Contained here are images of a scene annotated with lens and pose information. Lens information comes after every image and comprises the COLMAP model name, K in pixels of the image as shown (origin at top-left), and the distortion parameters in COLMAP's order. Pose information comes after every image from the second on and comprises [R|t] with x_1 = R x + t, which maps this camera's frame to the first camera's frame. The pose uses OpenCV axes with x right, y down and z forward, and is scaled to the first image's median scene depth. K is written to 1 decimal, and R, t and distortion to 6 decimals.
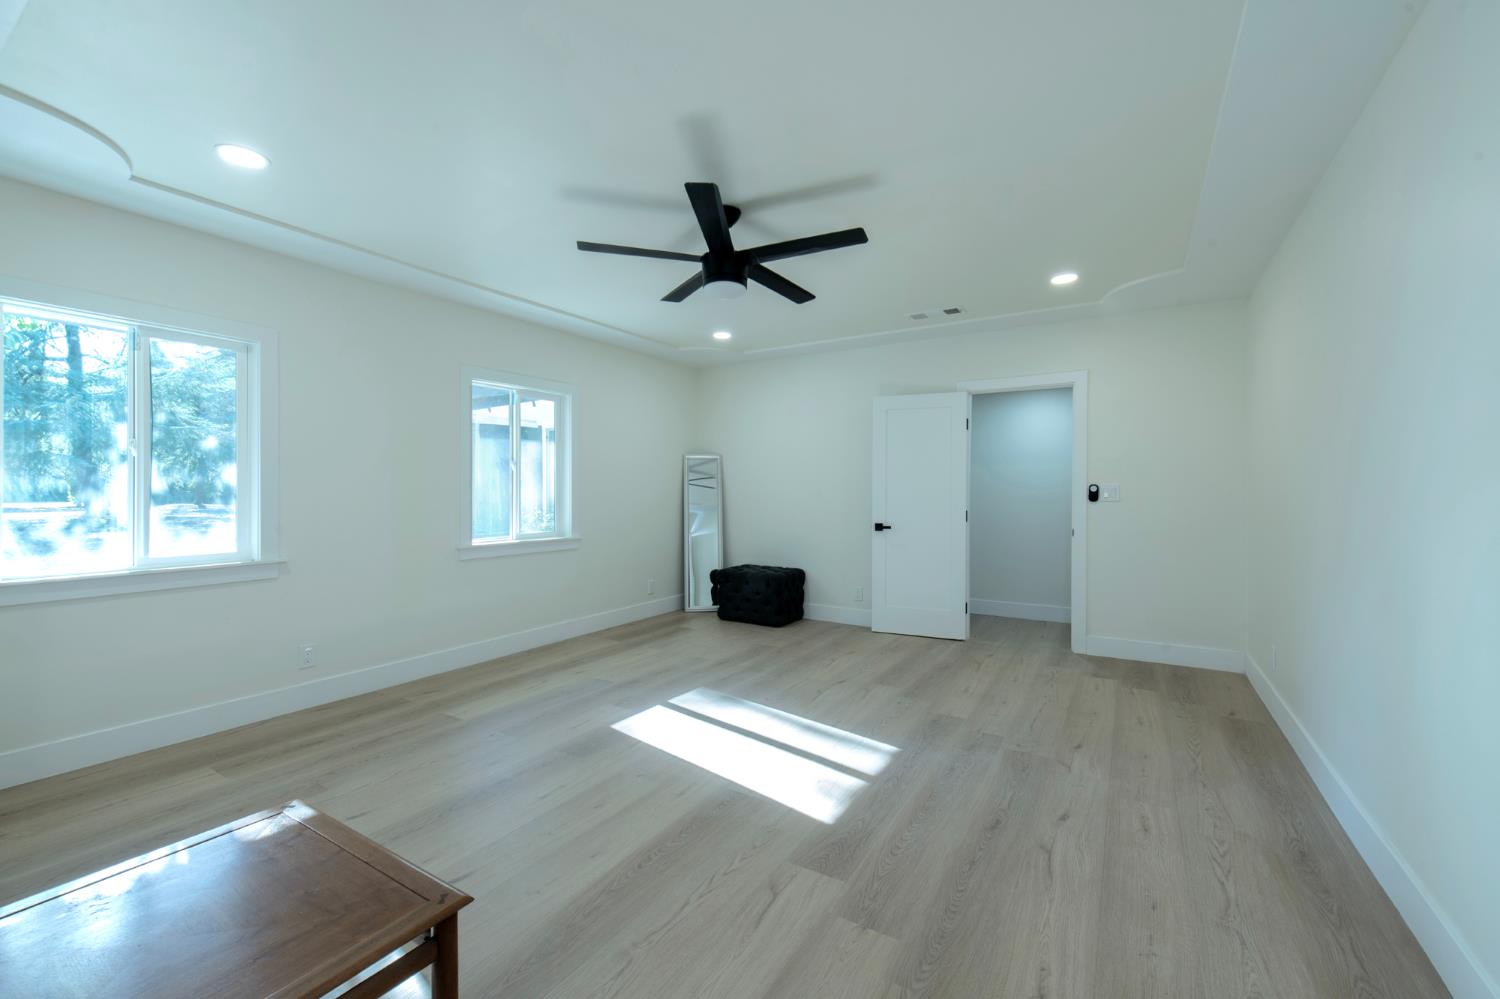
lens RADIAL K [[611.0, 0, 751.3], [0, 611.0, 491.5], [0, 0, 1]] dist [-0.000635, -0.002389]
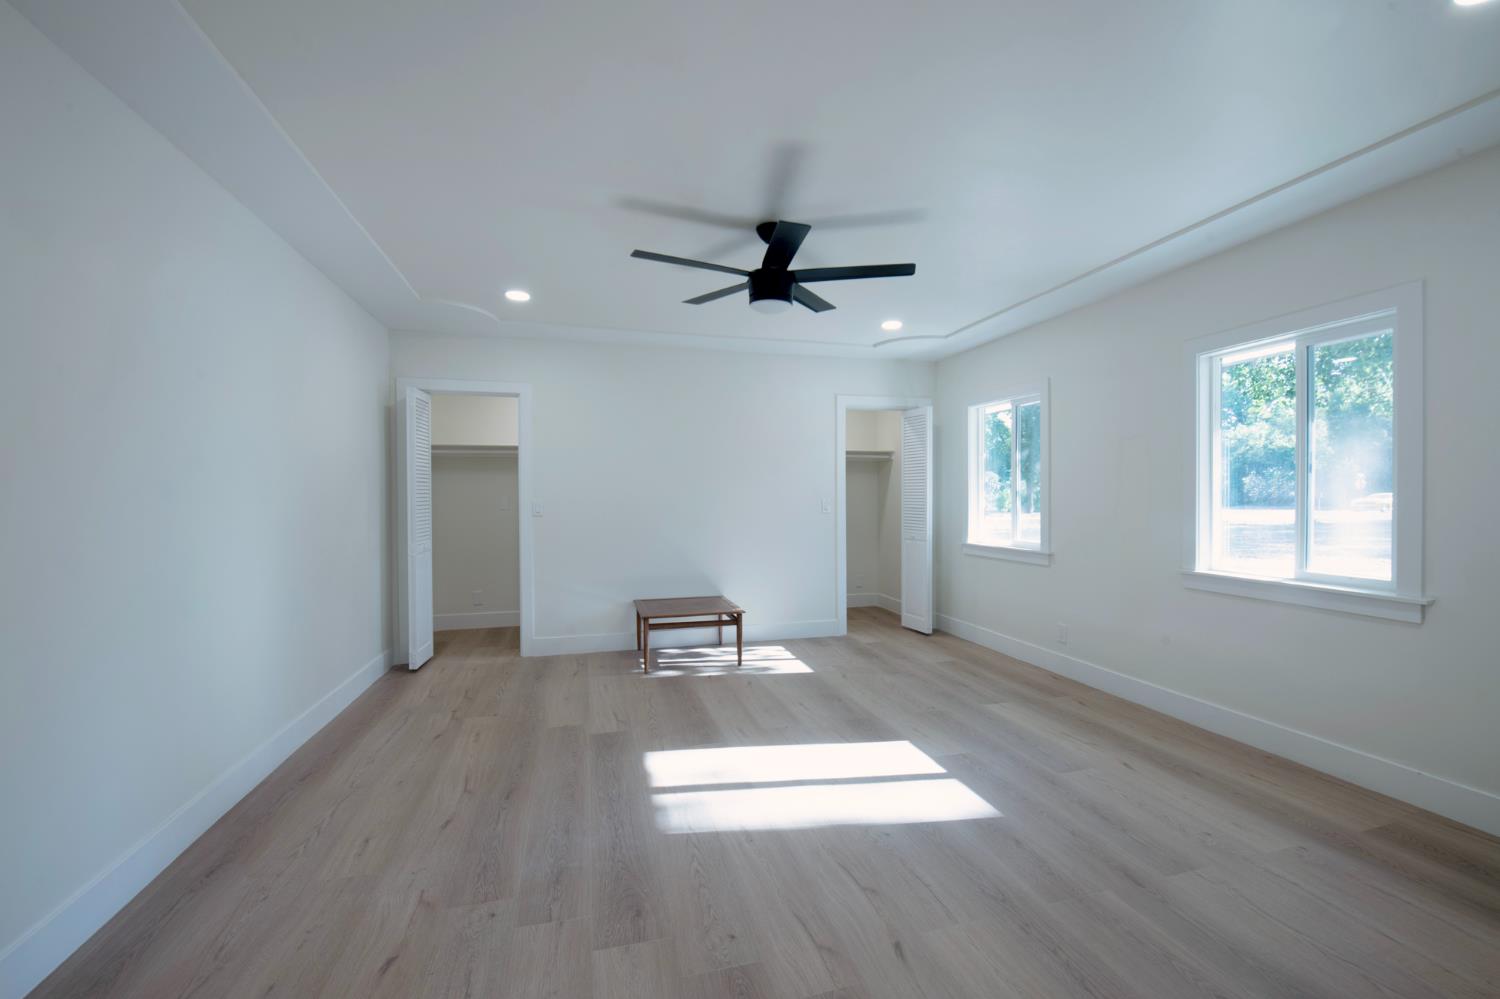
lens RADIAL K [[611.0, 0, 751.3], [0, 611.0, 491.5], [0, 0, 1]] dist [-0.000635, -0.002389]
pose [[-0.678319, 0.001211, -0.734766, 0.722679], [0.006979, 0.999964, -0.004795, -0.017929], [0.734734, -0.008380, -0.678304, 1.637450]]
